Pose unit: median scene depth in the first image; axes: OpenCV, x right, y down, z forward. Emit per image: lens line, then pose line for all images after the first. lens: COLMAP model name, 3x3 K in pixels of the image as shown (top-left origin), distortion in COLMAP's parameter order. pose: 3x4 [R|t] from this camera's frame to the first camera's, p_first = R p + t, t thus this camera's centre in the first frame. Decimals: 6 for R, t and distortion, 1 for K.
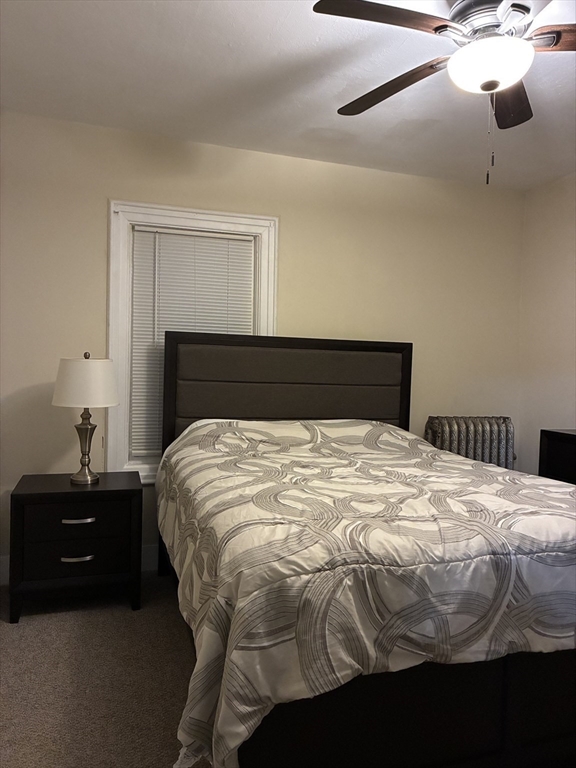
lens RADIAL K [[578.3, 0, 285.5], [0, 578.3, 385.9], [0, 0, 1]] dist [0.050360, -0.069275]
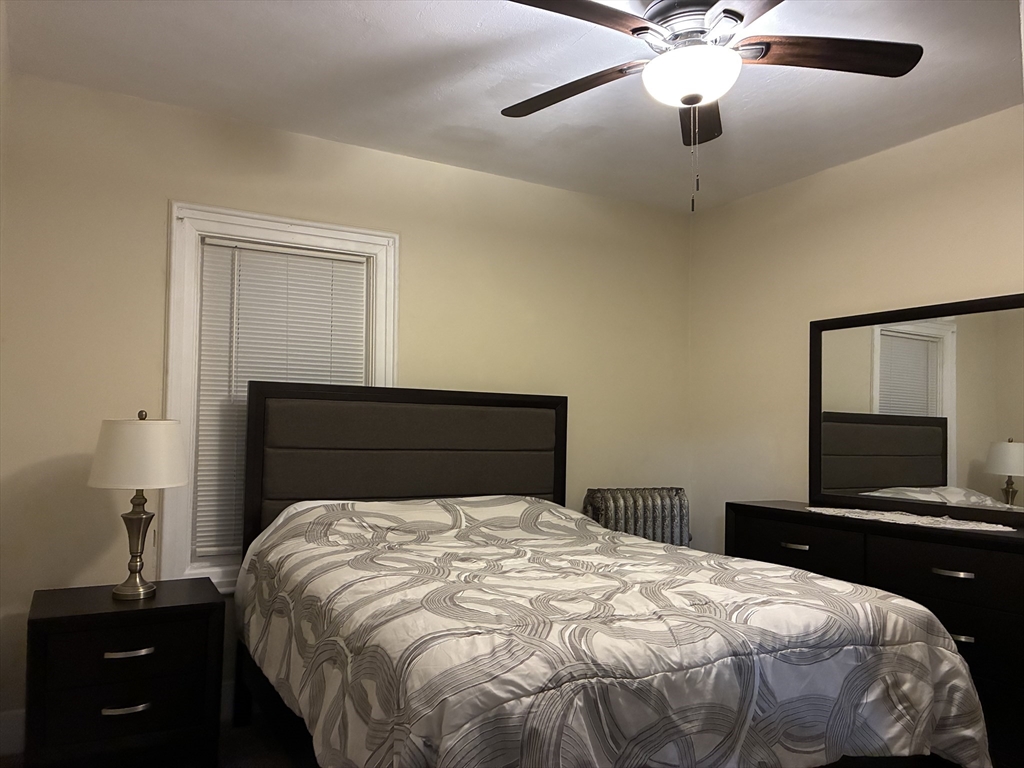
lens RADIAL K [[771.0, 0, 509.9], [0, 771.0, 395.2], [0, 0, 1]] dist [0.050360, -0.069275]
pose [[0.980346, -0.000829, 0.197285, -0.098838], [0.015178, 0.997344, -0.071231, -0.002681], [-0.196702, 0.072826, 0.977755, -0.021995]]
